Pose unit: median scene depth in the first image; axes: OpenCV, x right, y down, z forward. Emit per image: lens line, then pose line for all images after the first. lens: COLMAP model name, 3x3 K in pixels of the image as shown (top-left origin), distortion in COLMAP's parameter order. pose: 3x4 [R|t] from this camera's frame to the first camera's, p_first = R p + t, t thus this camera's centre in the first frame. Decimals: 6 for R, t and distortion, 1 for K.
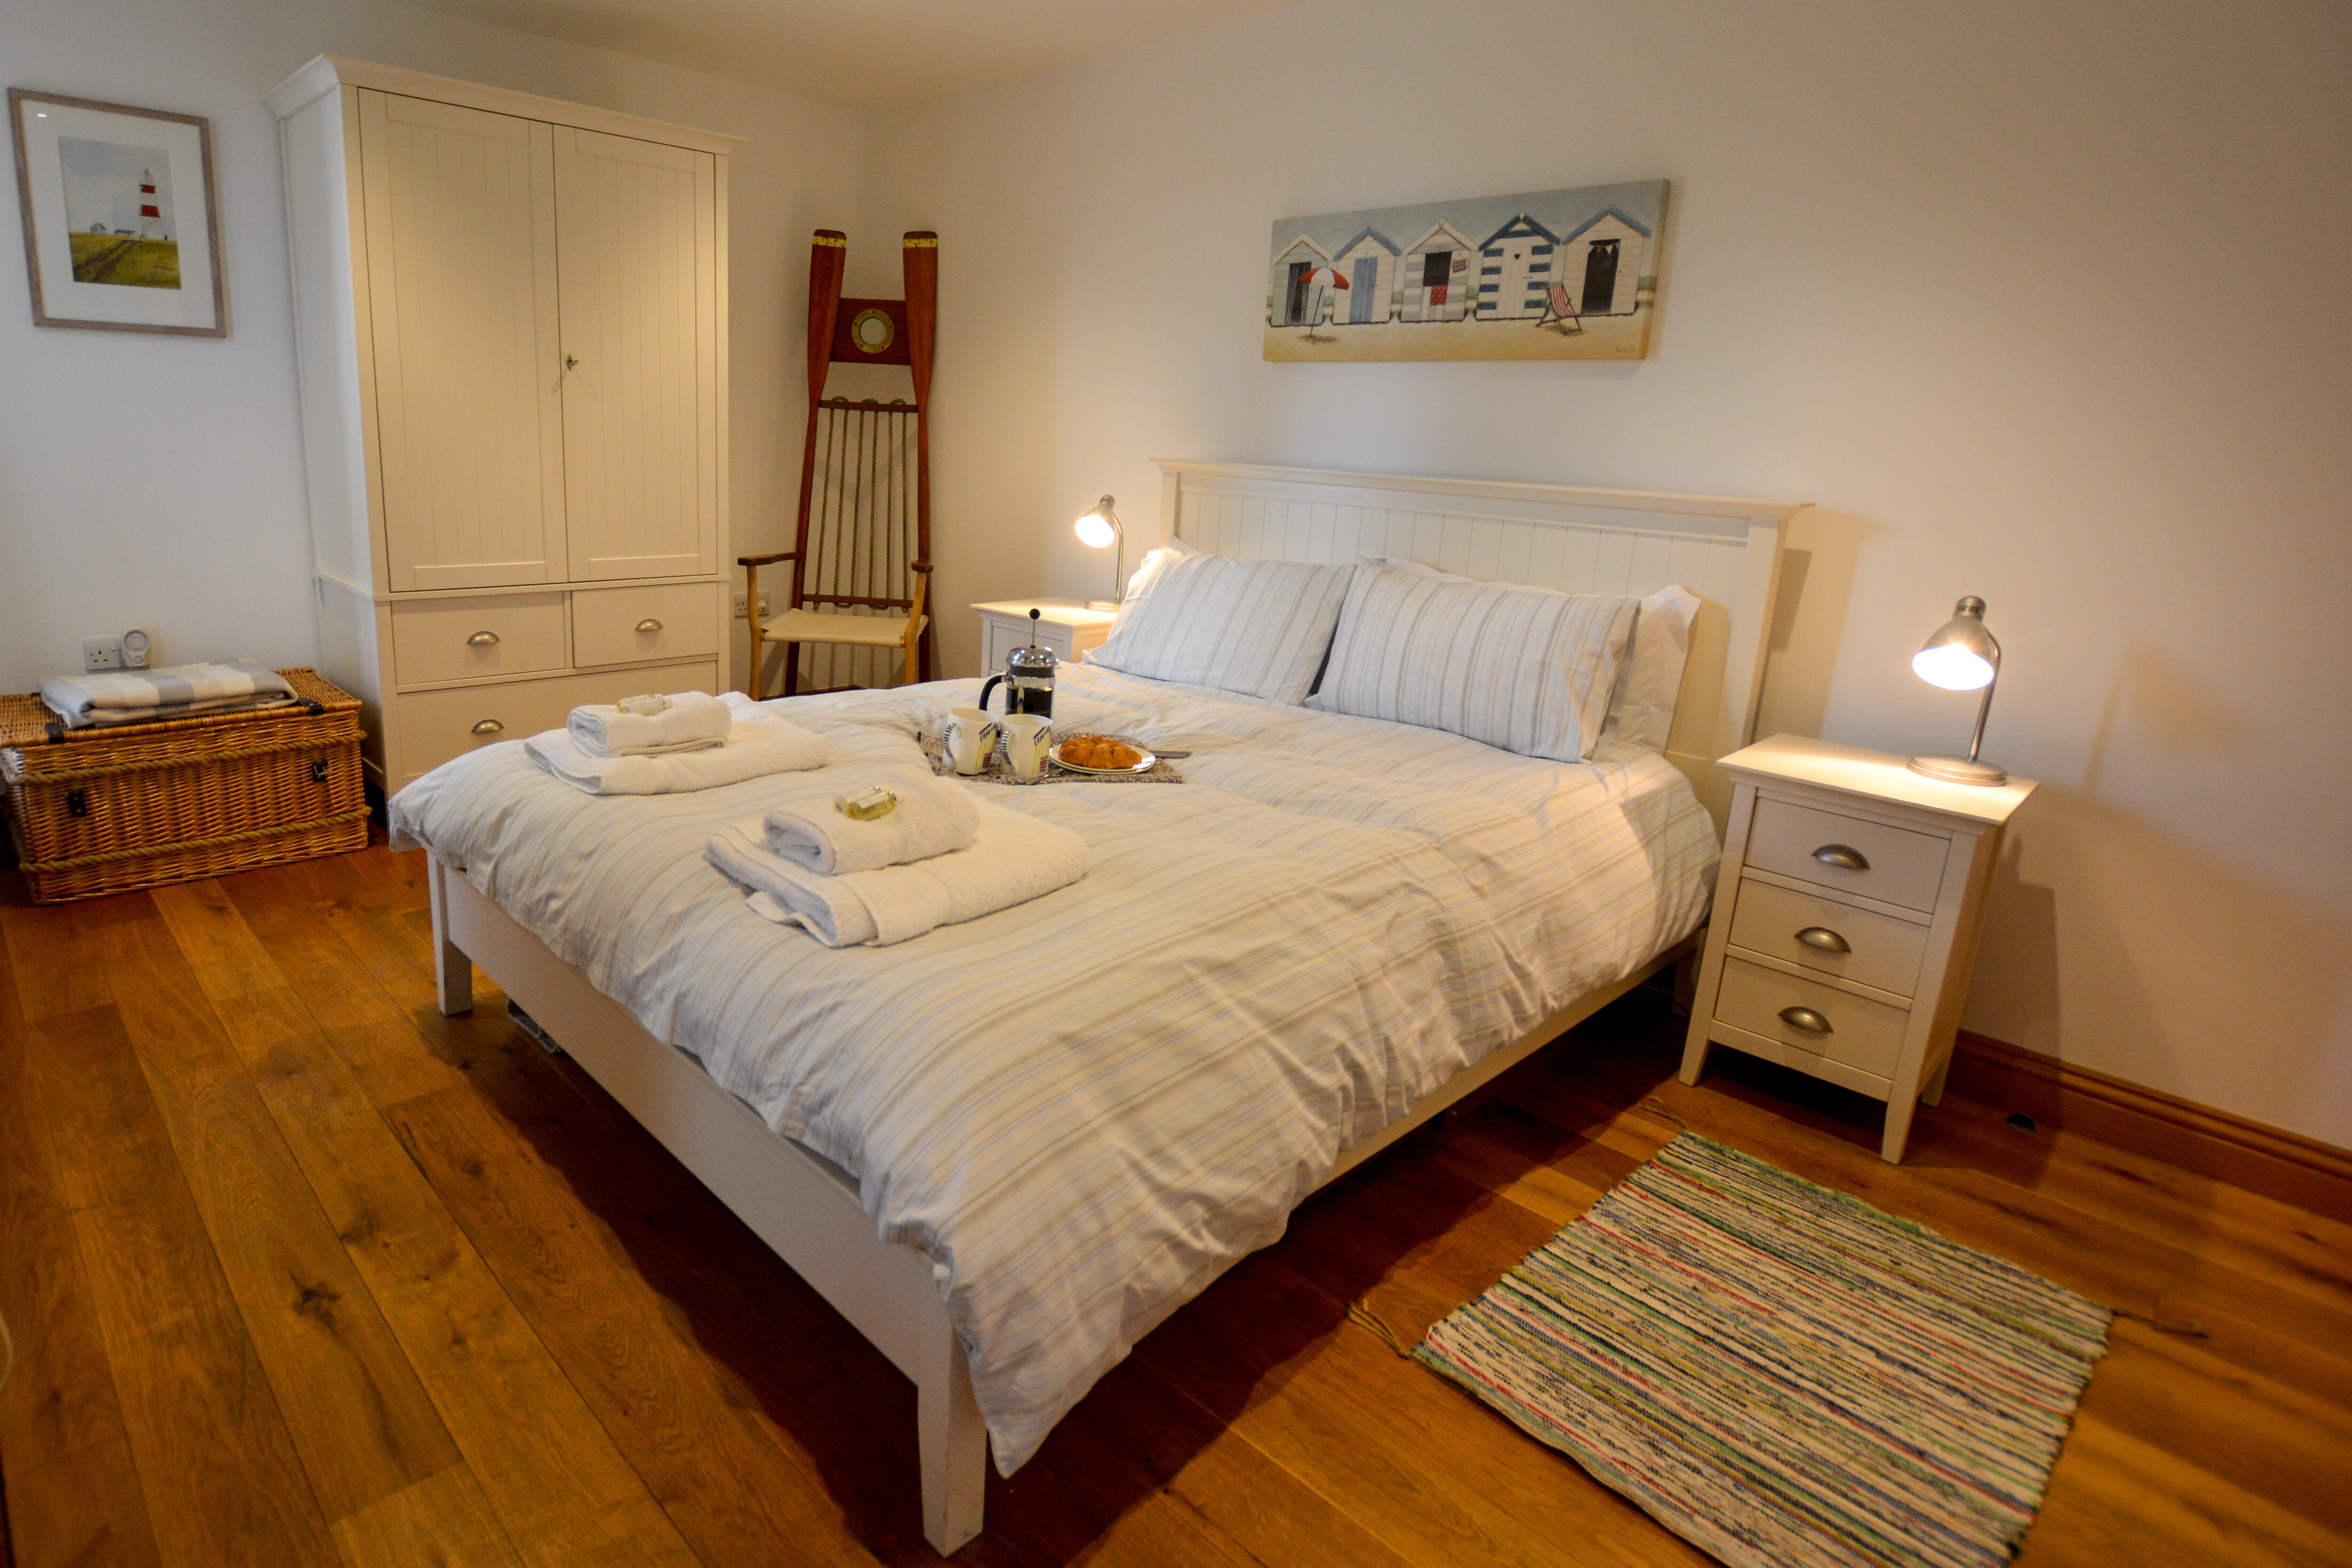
lens RADIAL K [[1246.7, 0, 993.0], [0, 1246.7, 690.4], [0, 0, 1]] dist [-0.011765, 0.000067]
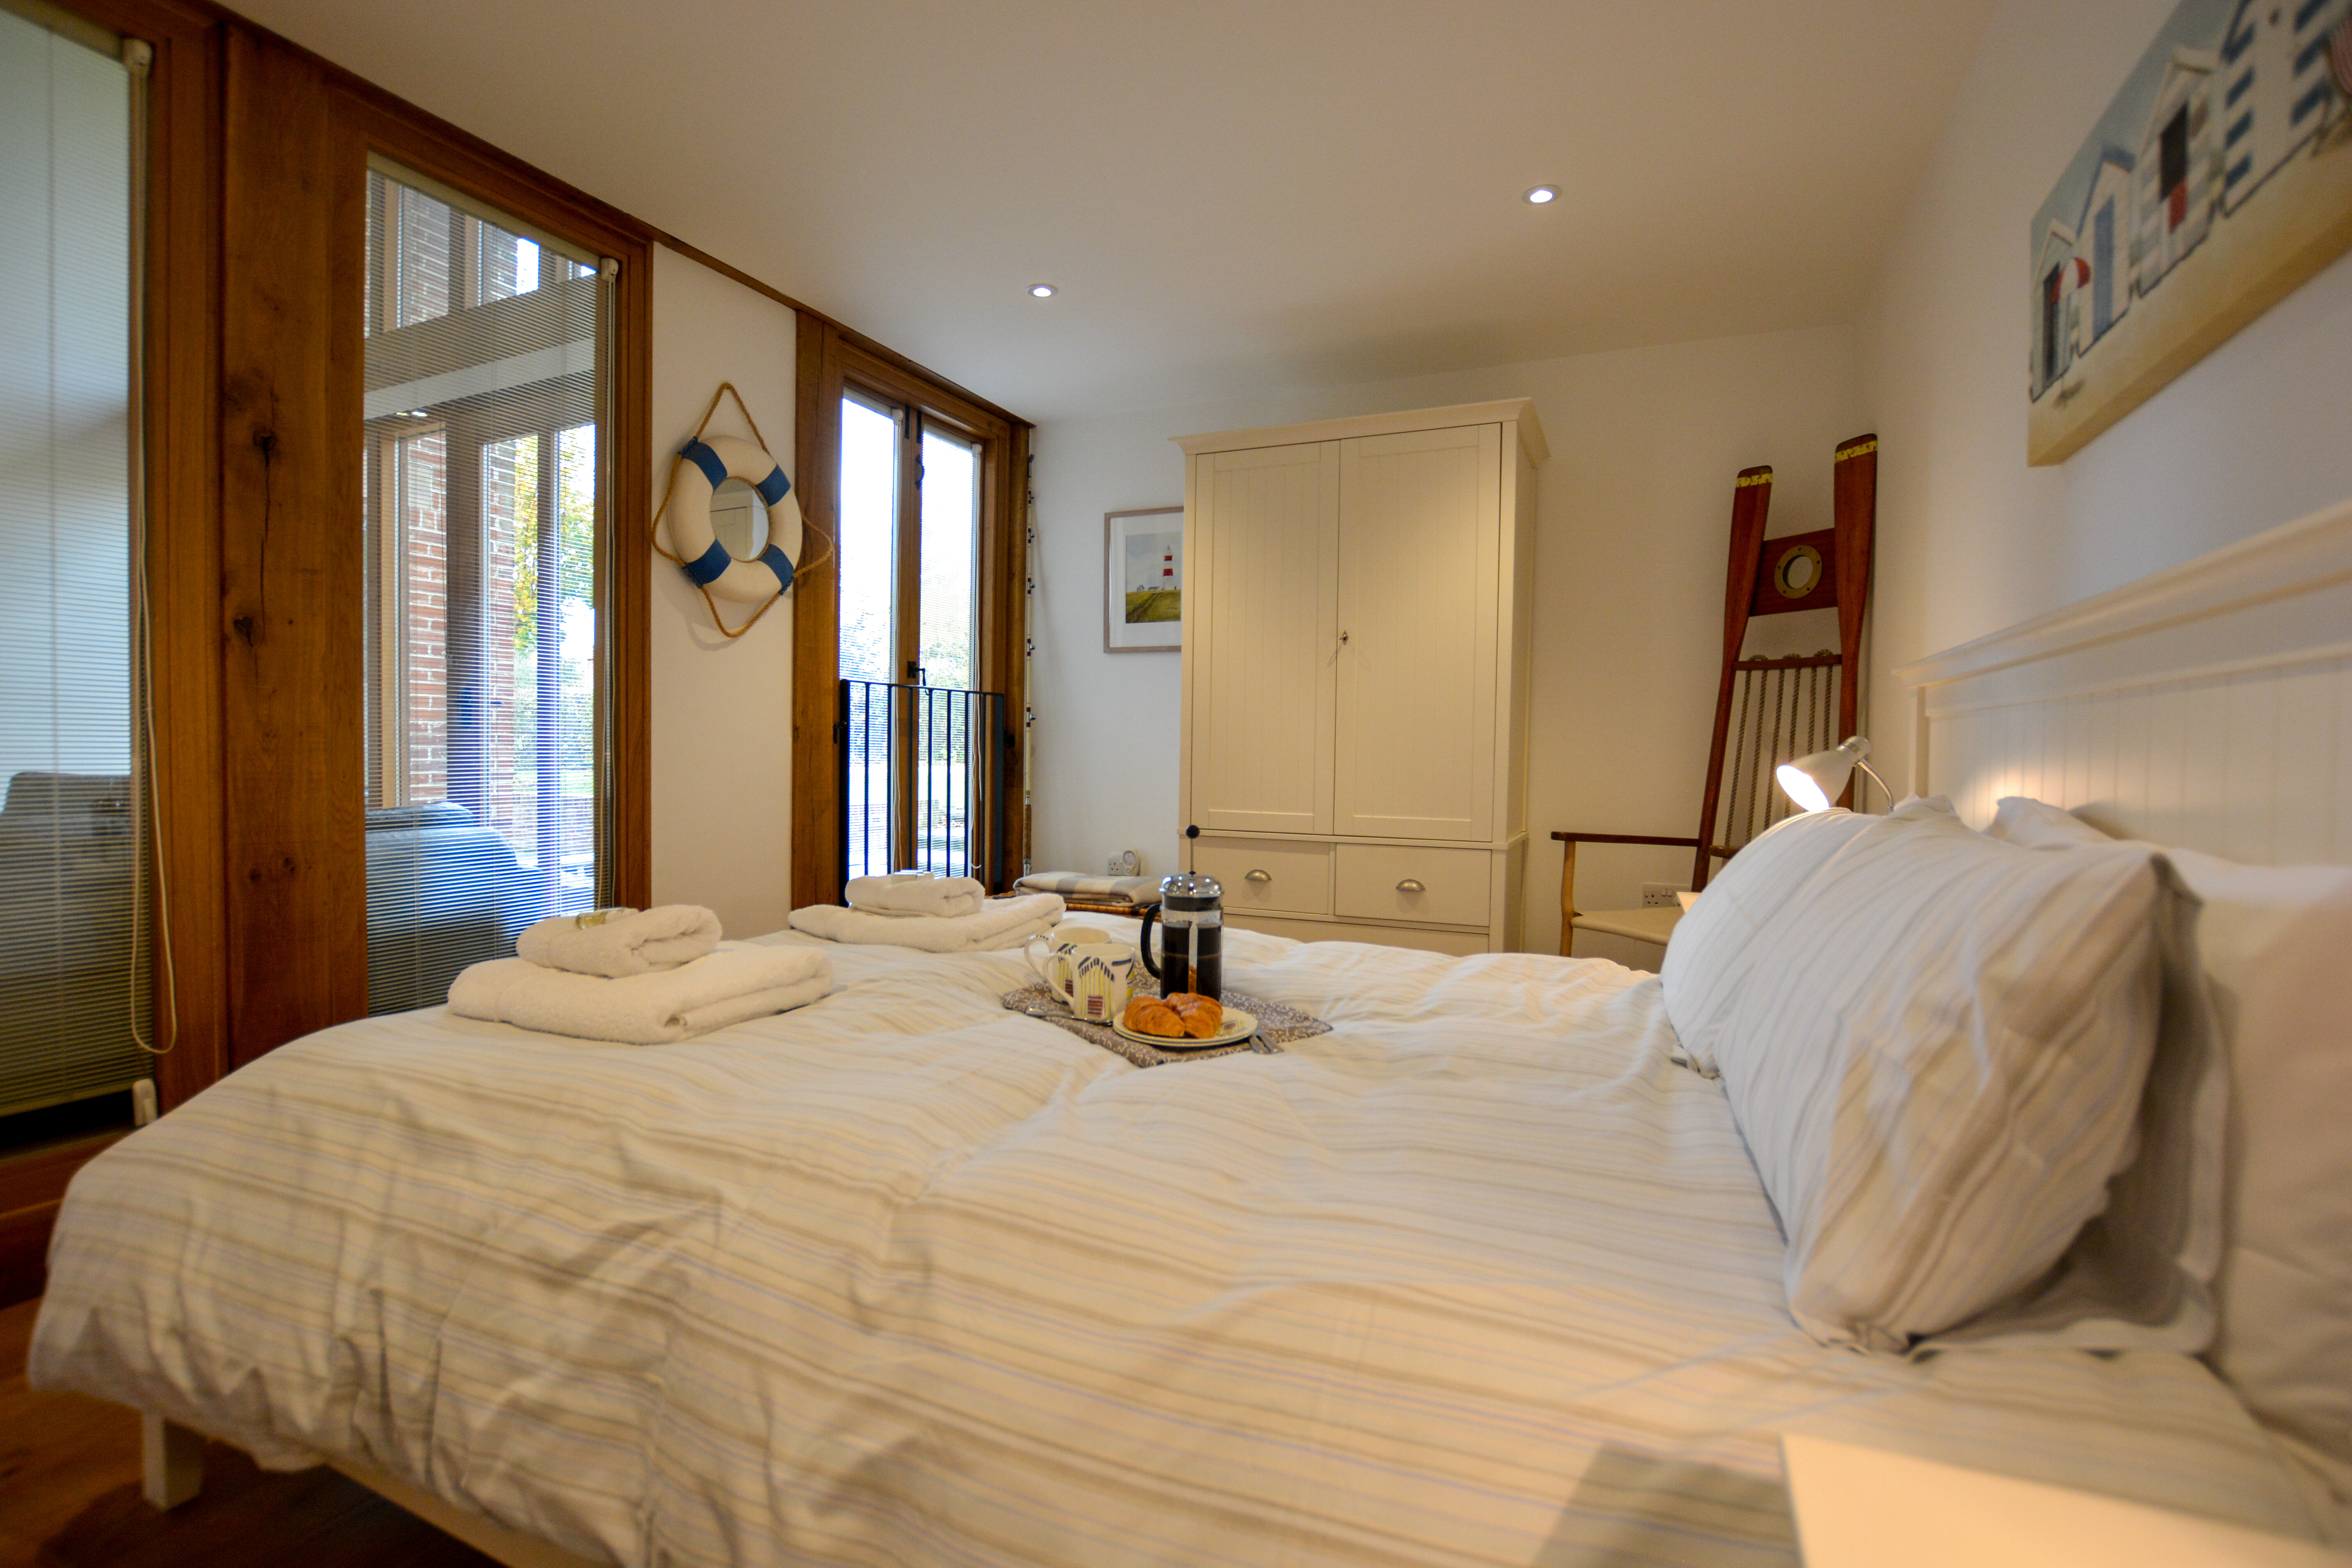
lens RADIAL K [[1076.4, 0, 1175.3], [0, 1076.4, 787.0], [0, 0, 1]] dist [-0.030358, -0.000151]
pose [[0.404575, -0.004495, -0.914494, 0.451875], [-0.192296, 0.977213, -0.089875, -0.016279], [0.894059, 0.212215, 0.394491, 0.487463]]
